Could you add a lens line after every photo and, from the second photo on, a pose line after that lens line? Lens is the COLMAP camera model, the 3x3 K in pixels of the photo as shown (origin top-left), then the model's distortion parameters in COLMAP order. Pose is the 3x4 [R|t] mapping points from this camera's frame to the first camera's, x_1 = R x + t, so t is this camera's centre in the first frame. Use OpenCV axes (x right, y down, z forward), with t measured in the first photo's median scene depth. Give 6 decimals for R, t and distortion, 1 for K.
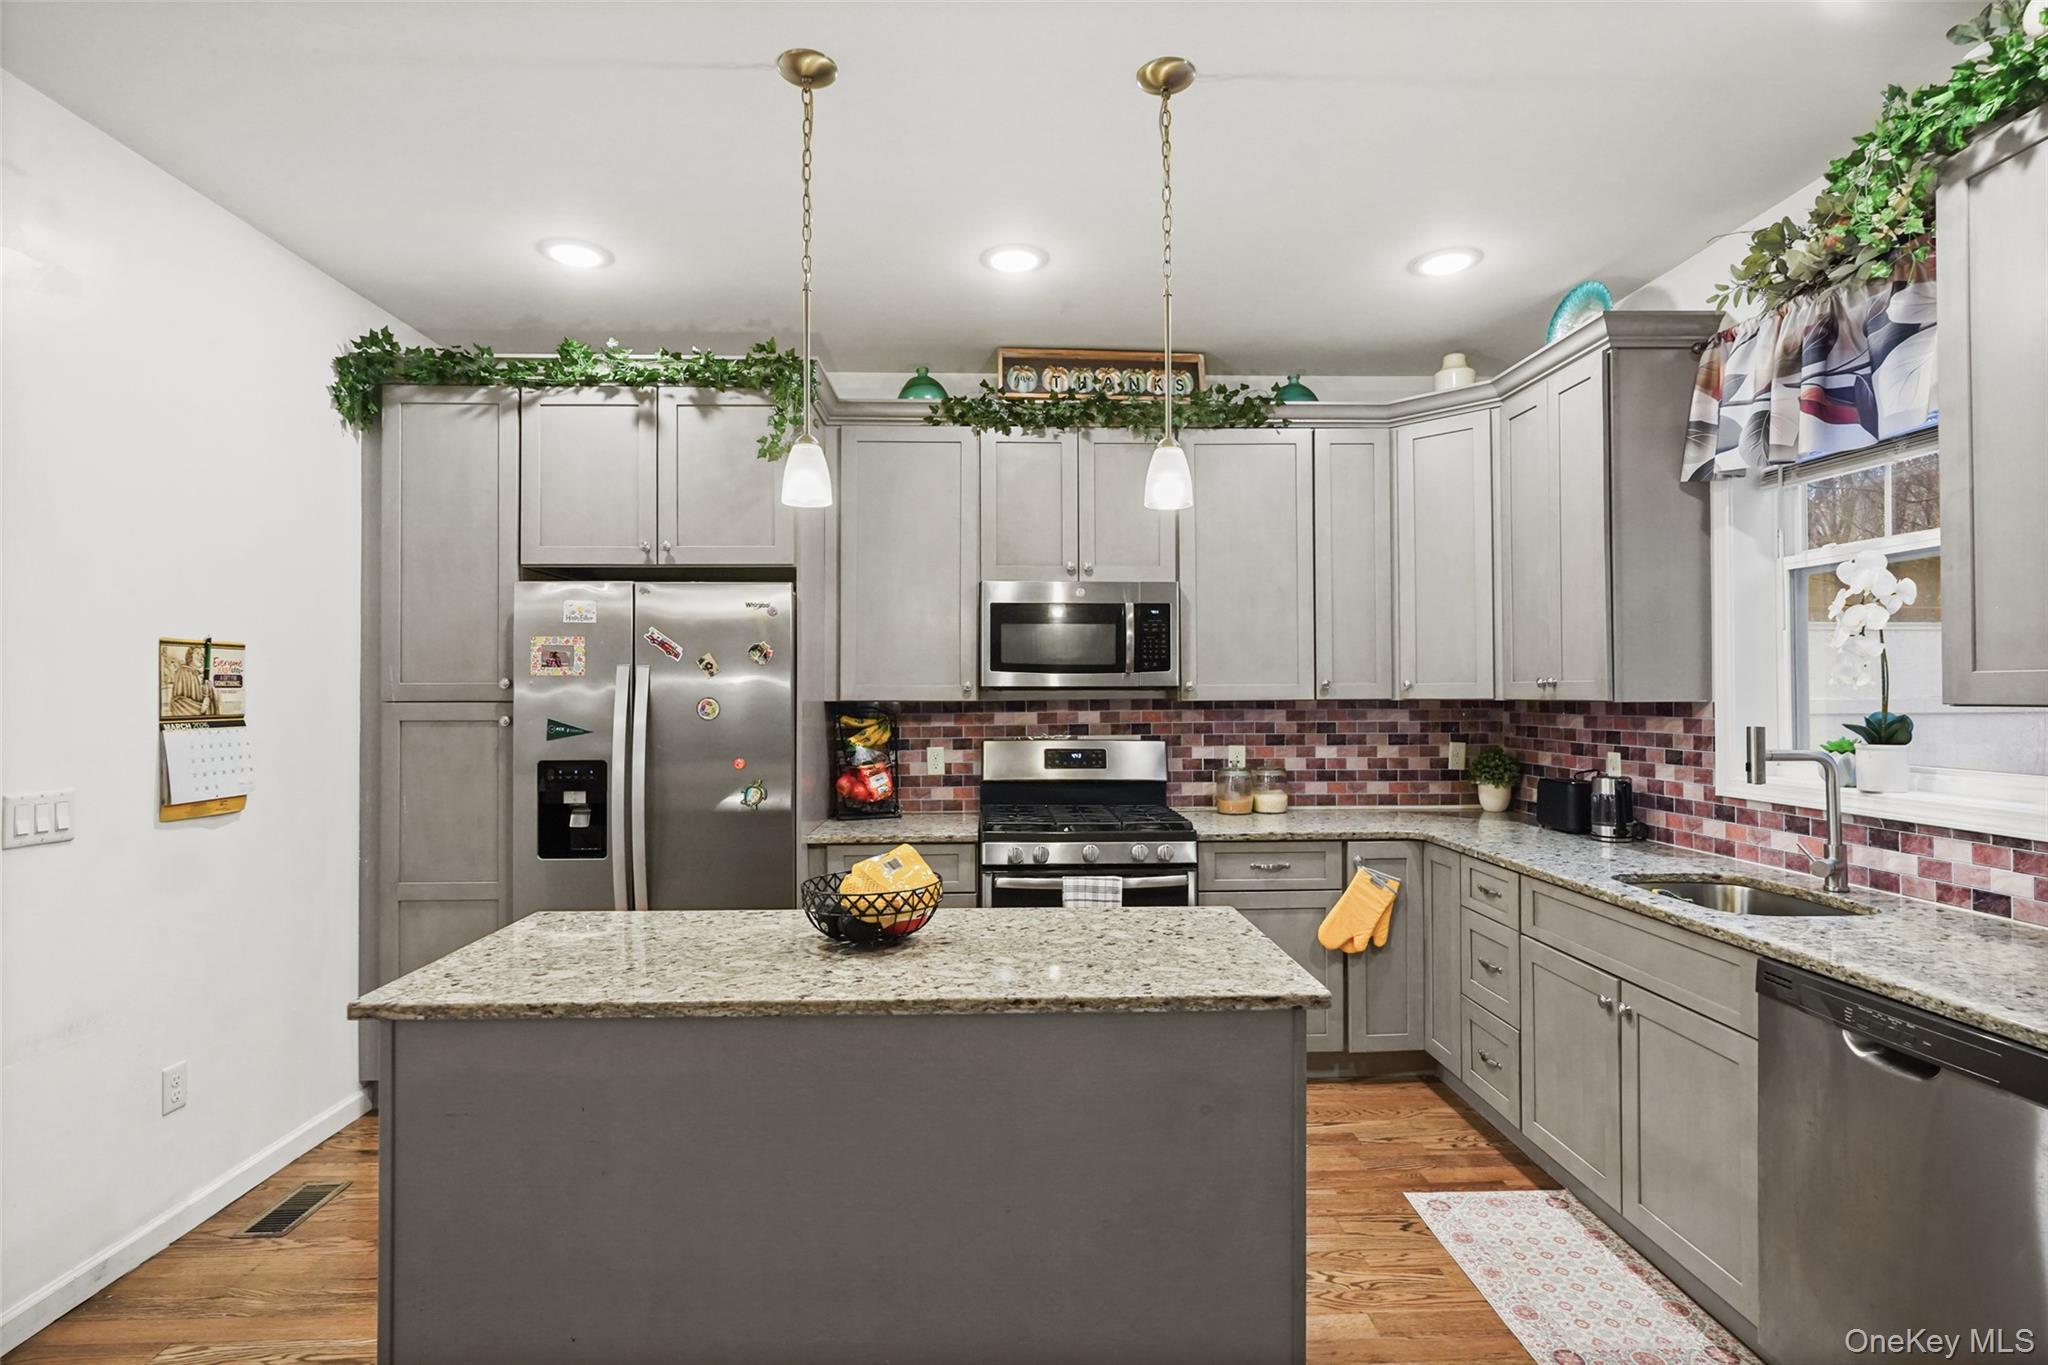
lens RADIAL K [[994.3, 0, 1032.0], [0, 994.3, 695.1], [0, 0, 1]] dist [-0.010549, 0.006074]
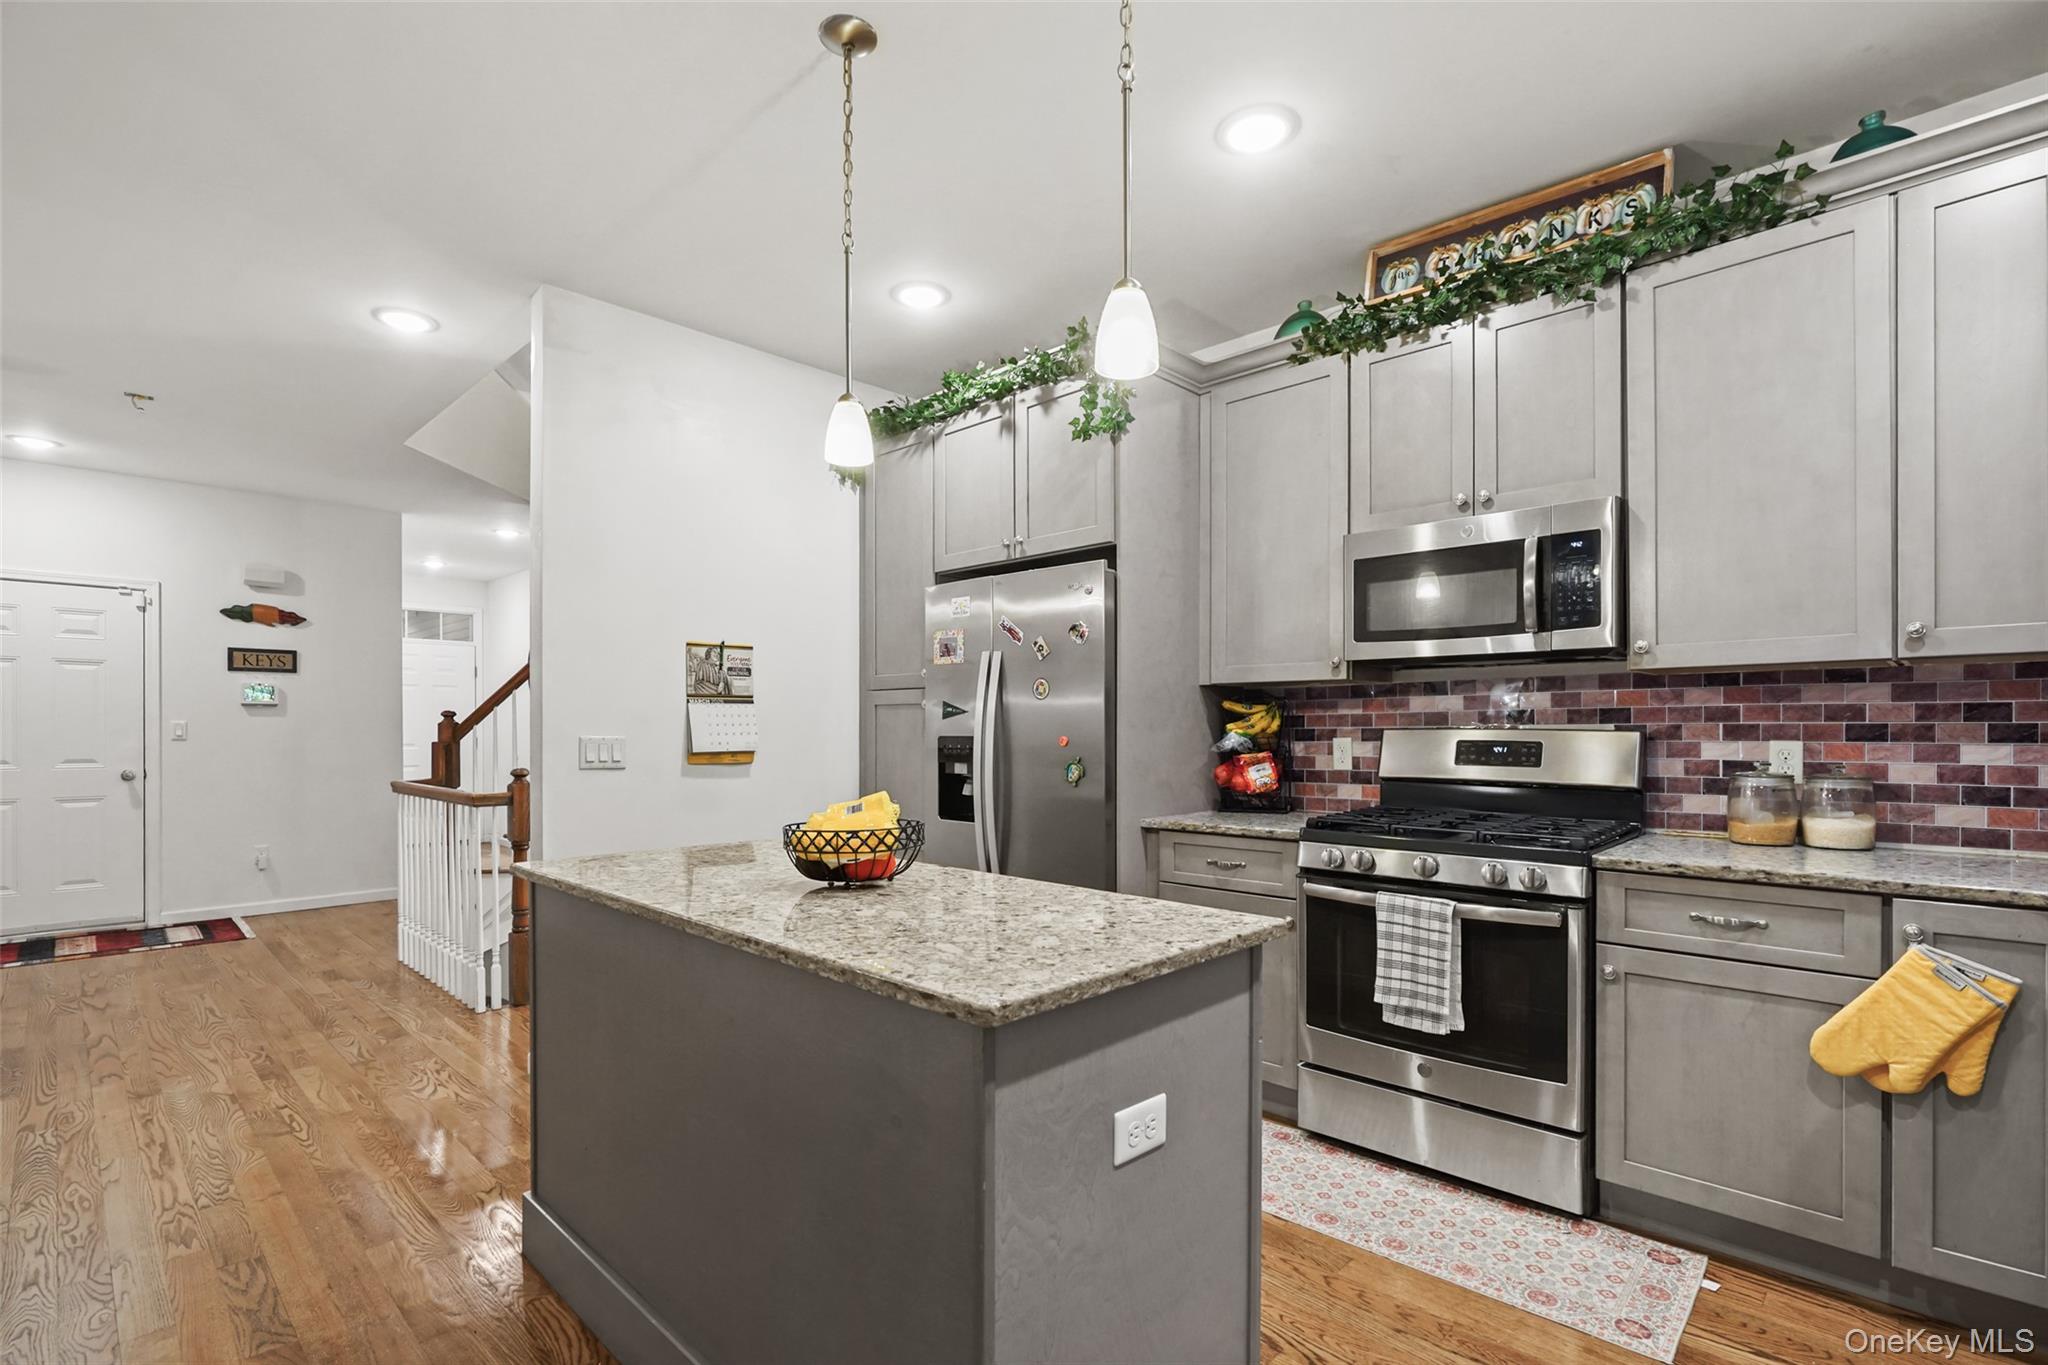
lens RADIAL K [[959.2, 0, 1032.9], [0, 959.2, 739.3], [0, 0, 1]] dist [-0.001118, 0.000162]
pose [[0.693238, 0.010219, -0.720636, 0.390775], [-0.001318, 0.999916, 0.012911, 0.052603], [0.720707, -0.008000, 0.693193, 0.275772]]
